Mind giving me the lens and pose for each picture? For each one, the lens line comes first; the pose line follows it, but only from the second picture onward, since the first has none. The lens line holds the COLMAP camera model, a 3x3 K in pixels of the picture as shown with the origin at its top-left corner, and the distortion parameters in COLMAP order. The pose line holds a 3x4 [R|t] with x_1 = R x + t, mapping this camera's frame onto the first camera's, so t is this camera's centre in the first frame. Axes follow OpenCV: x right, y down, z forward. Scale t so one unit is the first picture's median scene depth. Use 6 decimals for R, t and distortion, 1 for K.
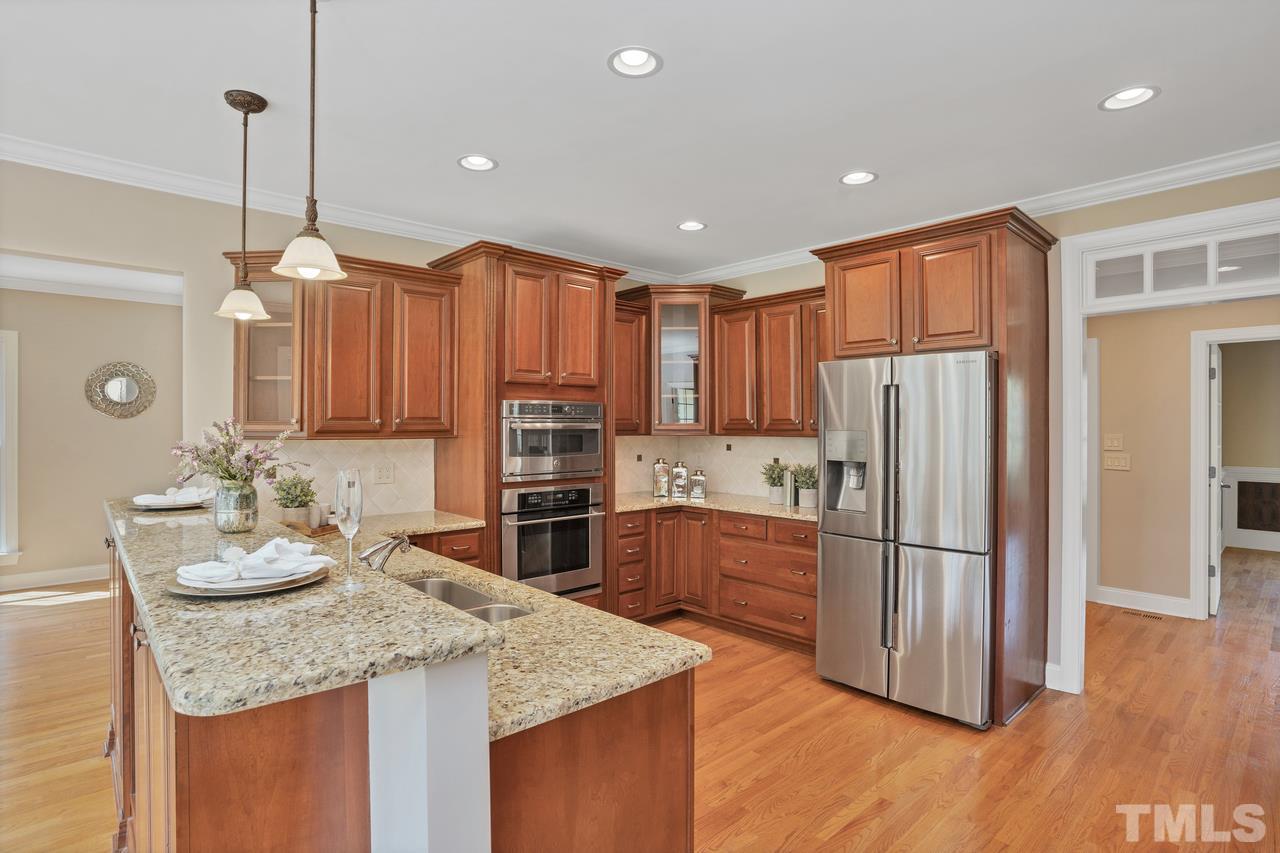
lens RADIAL K [[654.4, 0, 638.4], [0, 654.4, 428.2], [0, 0, 1]] dist [-0.006037, -0.000440]
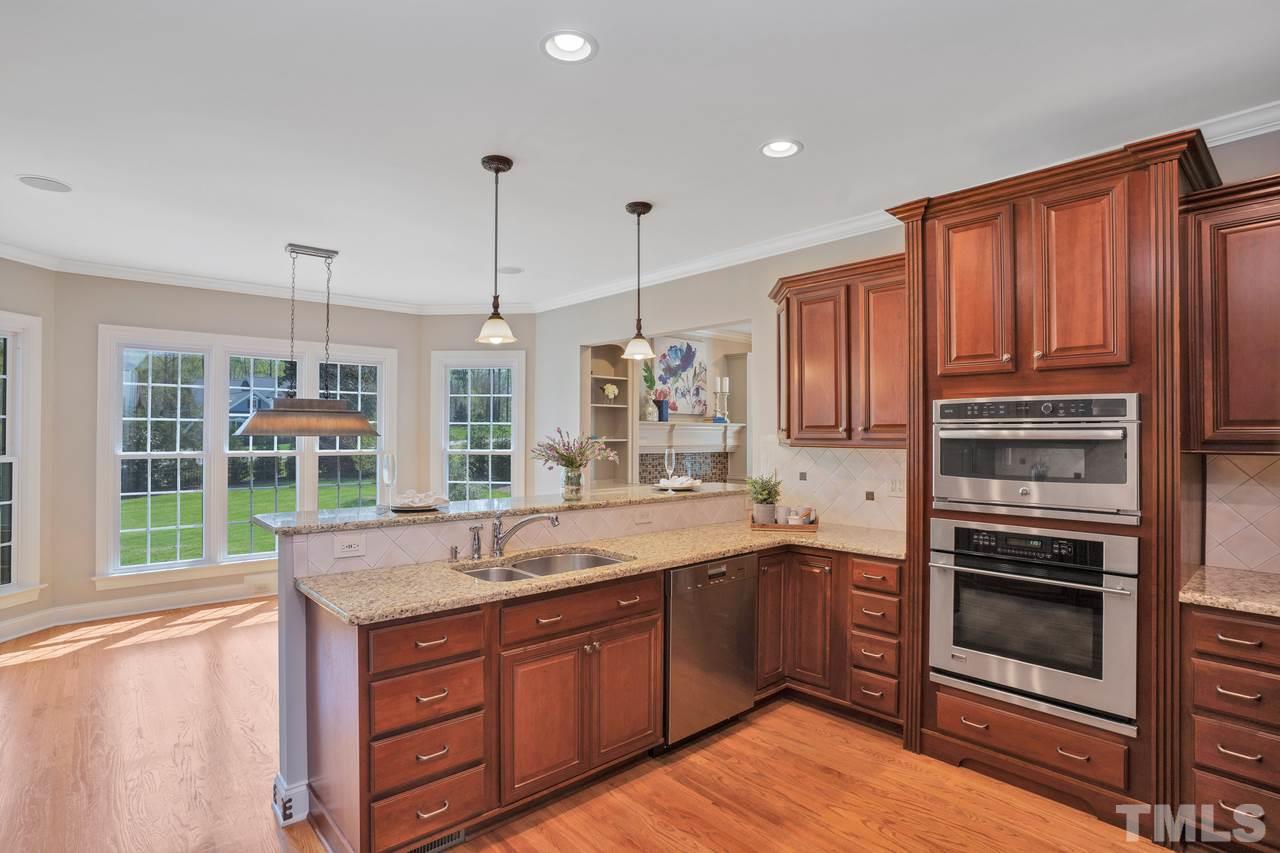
lens RADIAL K [[654.4, 0, 634.3], [0, 654.4, 429.2], [0, 0, 1]] dist [-0.006037, -0.000440]
pose [[-0.001535, -0.007239, -0.999973, 0.548227], [-0.006902, 0.999950, -0.007228, -0.001424], [0.999975, 0.006891, -0.001585, 0.641775]]
